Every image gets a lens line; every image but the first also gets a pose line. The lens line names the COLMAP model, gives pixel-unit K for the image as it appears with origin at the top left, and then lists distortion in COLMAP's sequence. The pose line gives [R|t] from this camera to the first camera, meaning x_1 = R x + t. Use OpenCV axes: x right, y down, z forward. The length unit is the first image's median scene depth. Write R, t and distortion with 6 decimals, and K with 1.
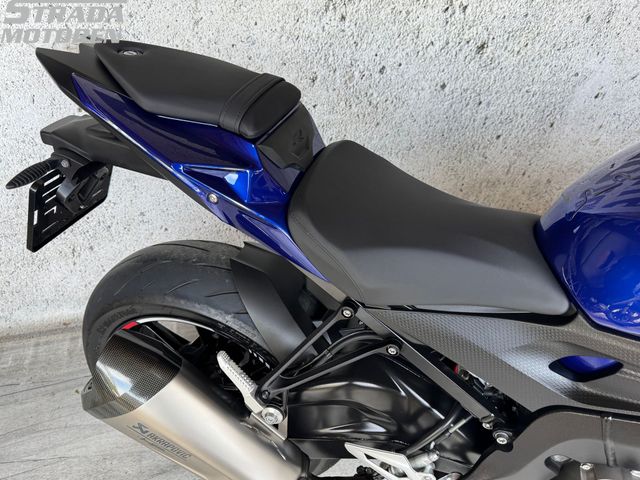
lens RADIAL K [[504.0, 0, 320.0], [0, 504.0, 240.0], [0, 0, 1]] dist [-0.000568, -0.001438]
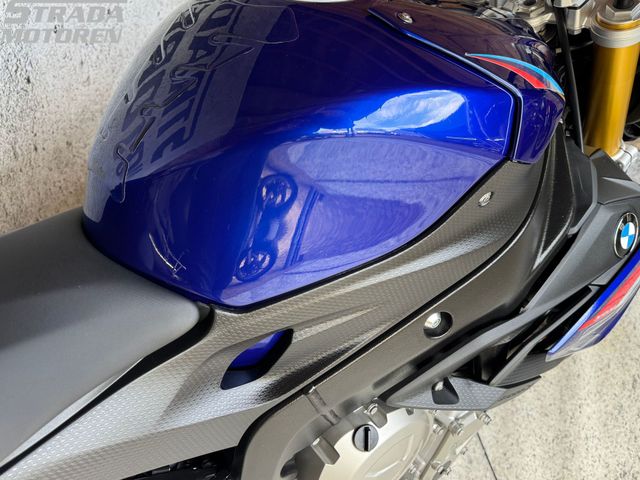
lens RADIAL K [[482.8, 0, 320.0], [0, 482.8, 240.0], [0, 0, 1]] dist [0.107811, -0.174655]
pose [[0.554902, -0.542840, 0.630403, 0.199872], [0.477659, 0.828315, 0.292809, -0.055955], [-0.681121, 0.138637, 0.718926, 0.361016]]
